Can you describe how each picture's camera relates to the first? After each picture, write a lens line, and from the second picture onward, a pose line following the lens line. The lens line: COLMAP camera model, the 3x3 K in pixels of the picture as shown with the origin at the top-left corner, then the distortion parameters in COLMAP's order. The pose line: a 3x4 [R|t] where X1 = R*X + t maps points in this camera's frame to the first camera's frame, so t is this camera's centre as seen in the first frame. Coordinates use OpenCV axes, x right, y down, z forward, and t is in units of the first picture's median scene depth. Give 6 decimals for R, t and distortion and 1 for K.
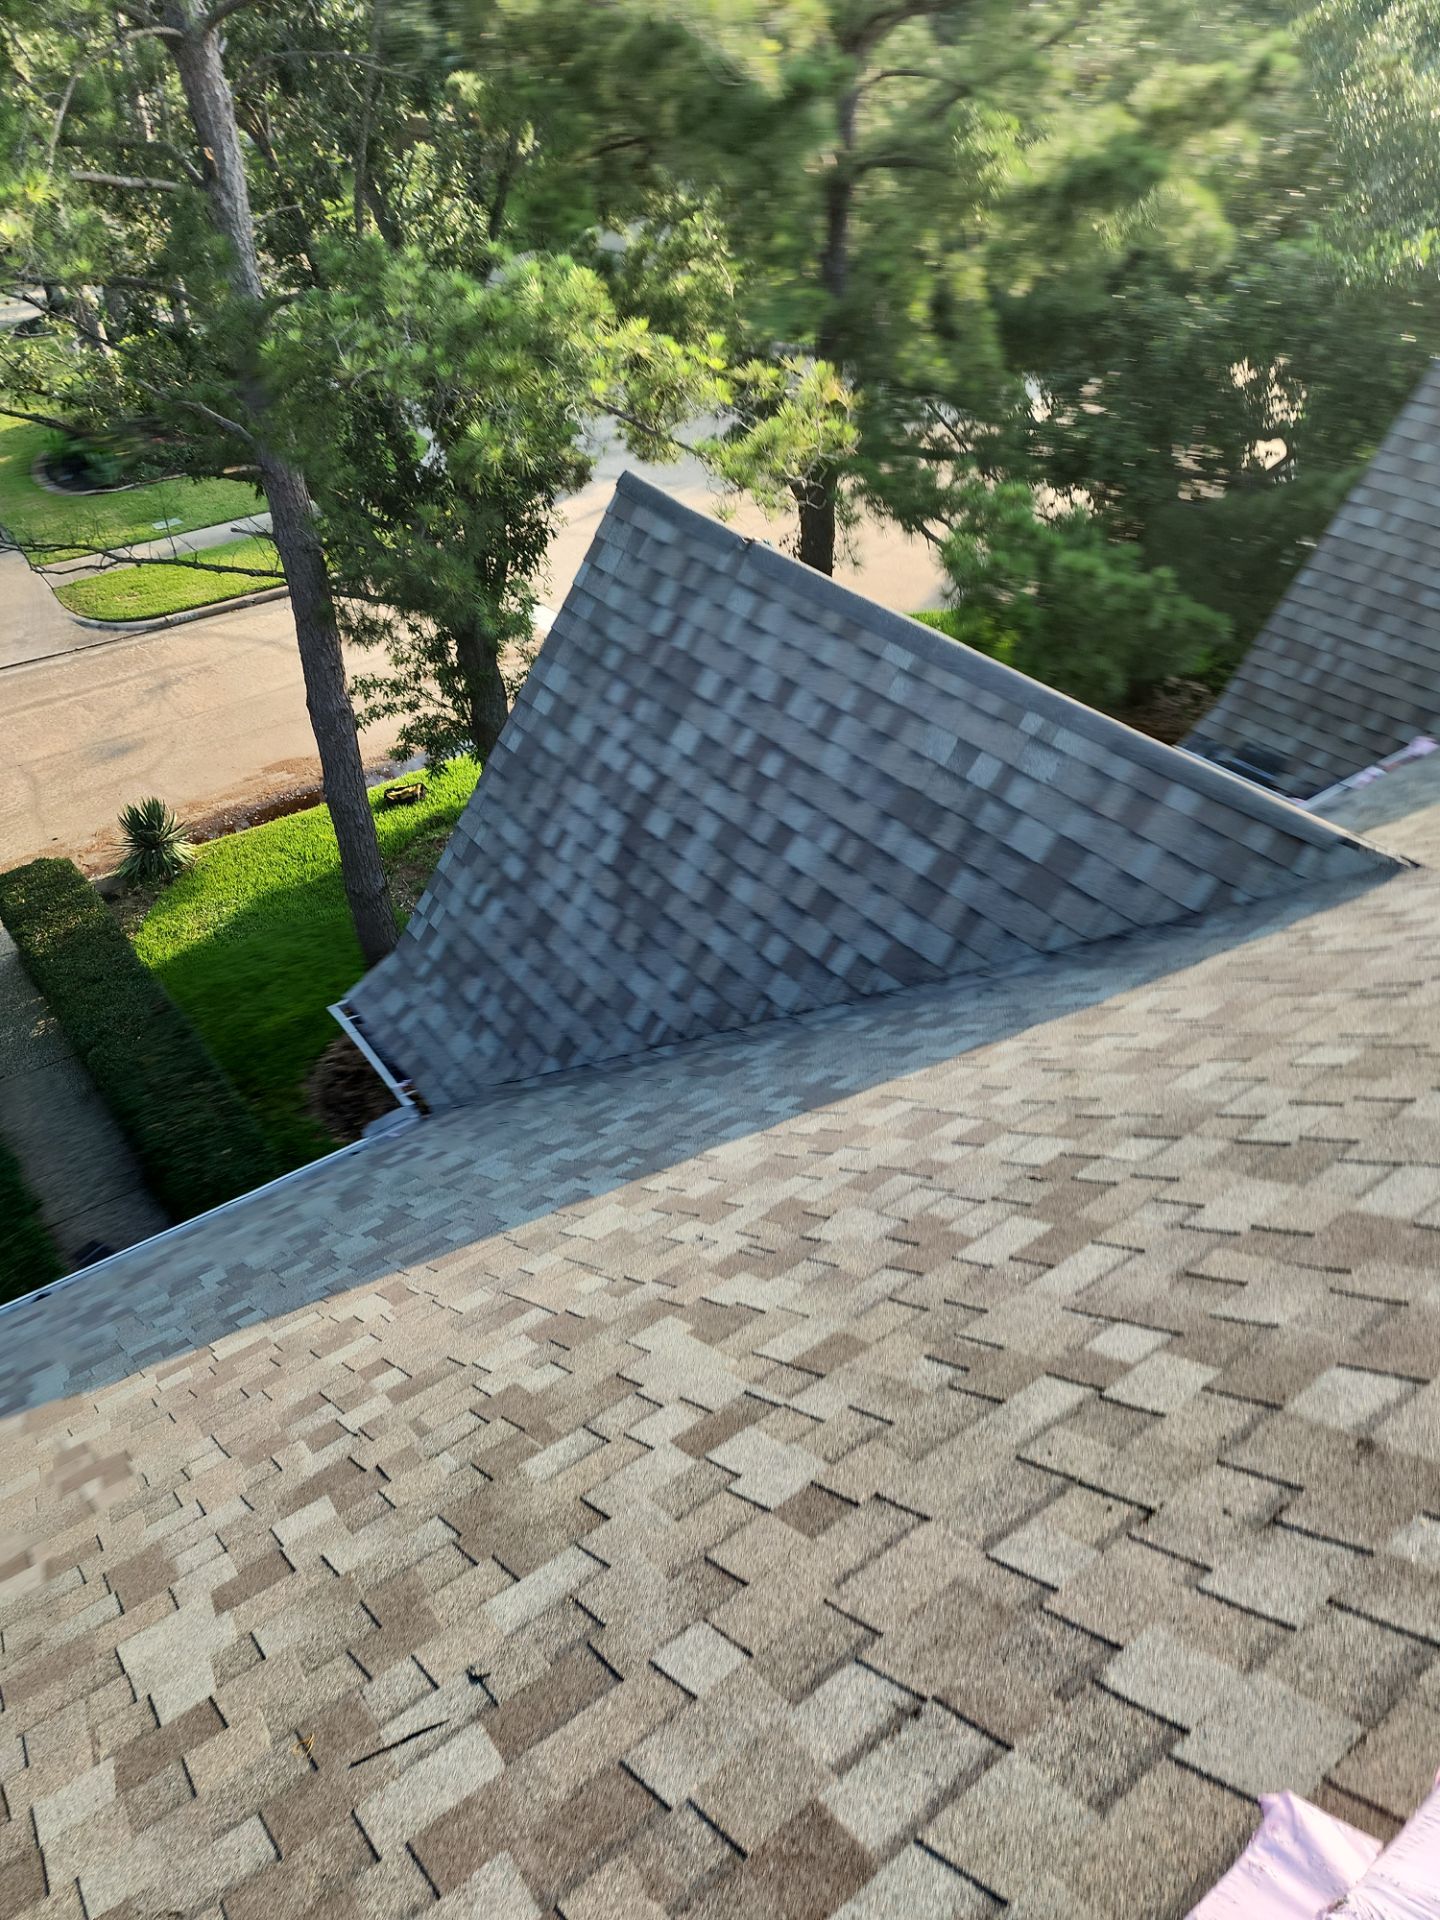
lens RADIAL K [[1195.4, 0, 806.9], [0, 1195.4, 967.1], [0, 0, 1]] dist [0.174436, -0.158518]
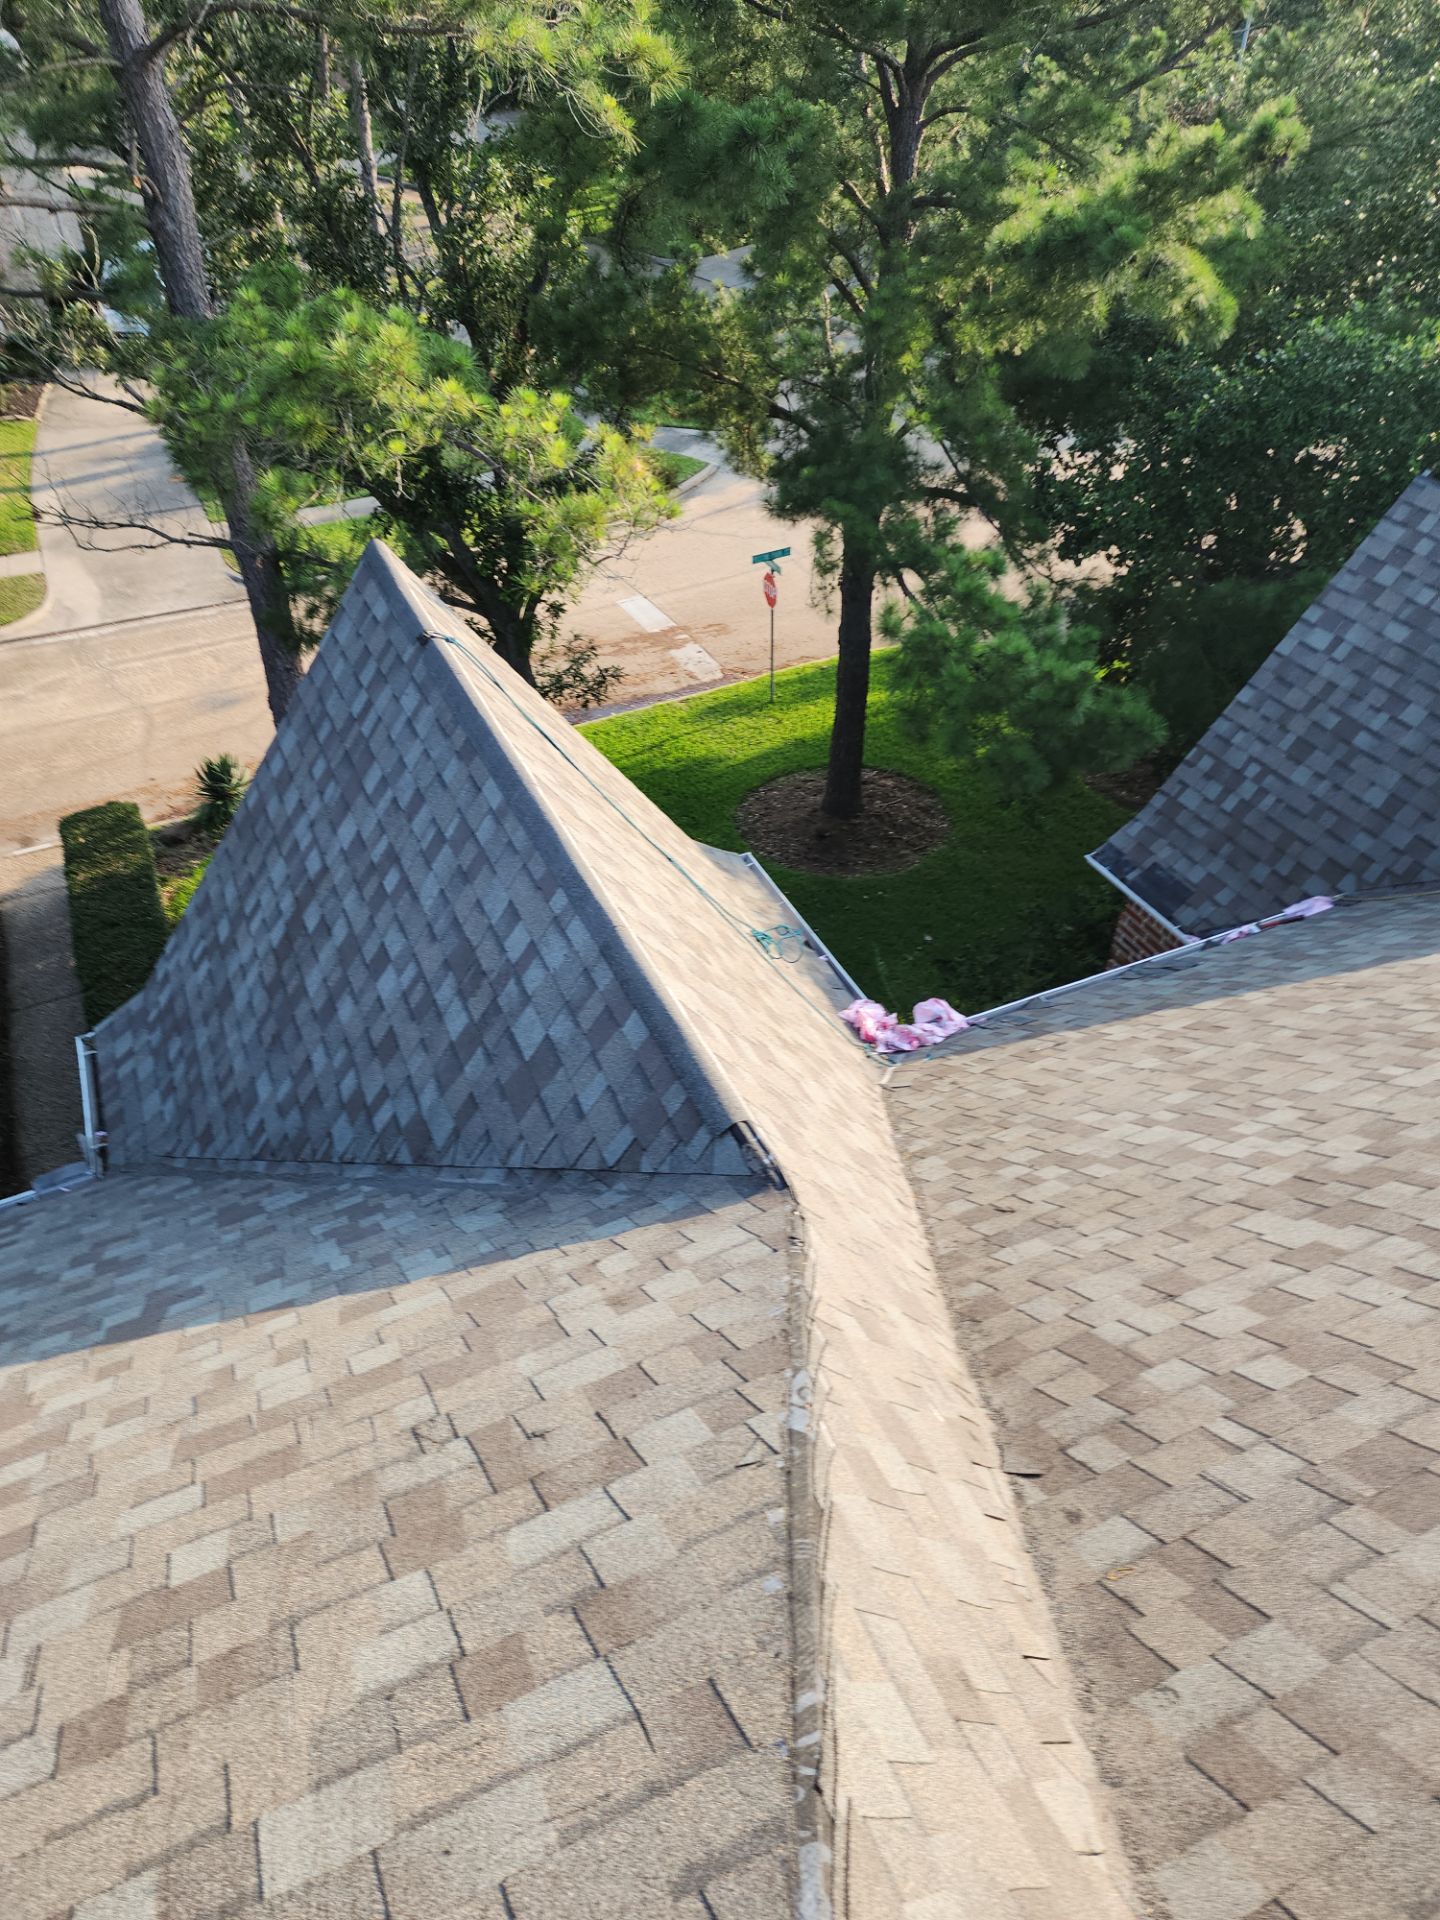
lens RADIAL K [[1190.2, 0, 783.9], [0, 1190.2, 966.2], [0, 0, 1]] dist [0.066015, -0.061211]
pose [[0.979671, 0.140361, -0.143333, 0.235205], [-0.137949, 0.990080, 0.026676, -0.098180], [0.145655, -0.006361, 0.989315, 0.080028]]
